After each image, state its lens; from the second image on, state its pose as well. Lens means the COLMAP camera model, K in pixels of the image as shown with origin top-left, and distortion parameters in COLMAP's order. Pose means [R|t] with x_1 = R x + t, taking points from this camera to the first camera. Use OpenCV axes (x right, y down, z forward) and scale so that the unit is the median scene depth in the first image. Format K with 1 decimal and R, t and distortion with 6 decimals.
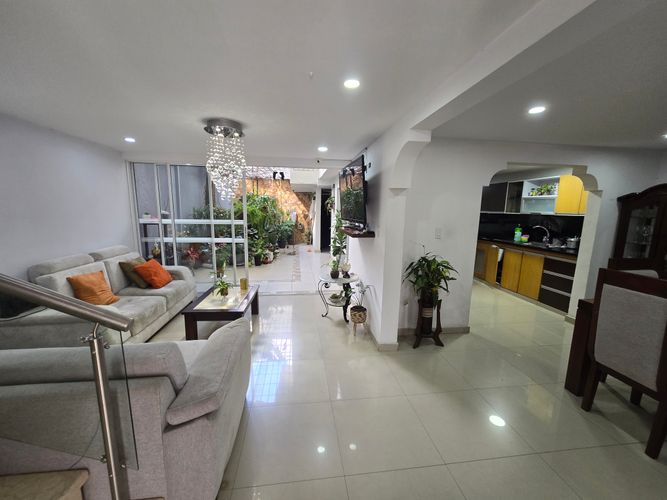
lens RADIAL K [[272.2, 0, 334.4], [0, 272.2, 251.5], [0, 0, 1]] dist [-0.003545, 0.000239]
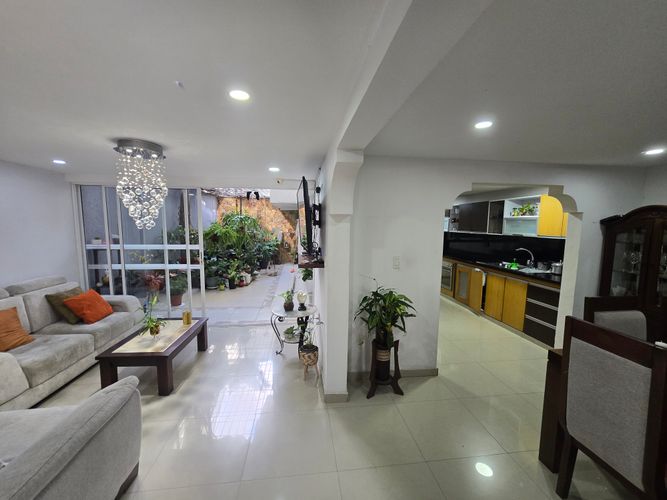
lens RADIAL K [[272.2, 0, 333.1], [0, 272.2, 251.2], [0, 0, 1]] dist [-0.003545, 0.000239]
pose [[0.999941, -0.005847, -0.009113, 0.167699], [0.005317, 0.998356, -0.057075, -0.049327], [0.009432, 0.057023, 0.998328, 0.102693]]
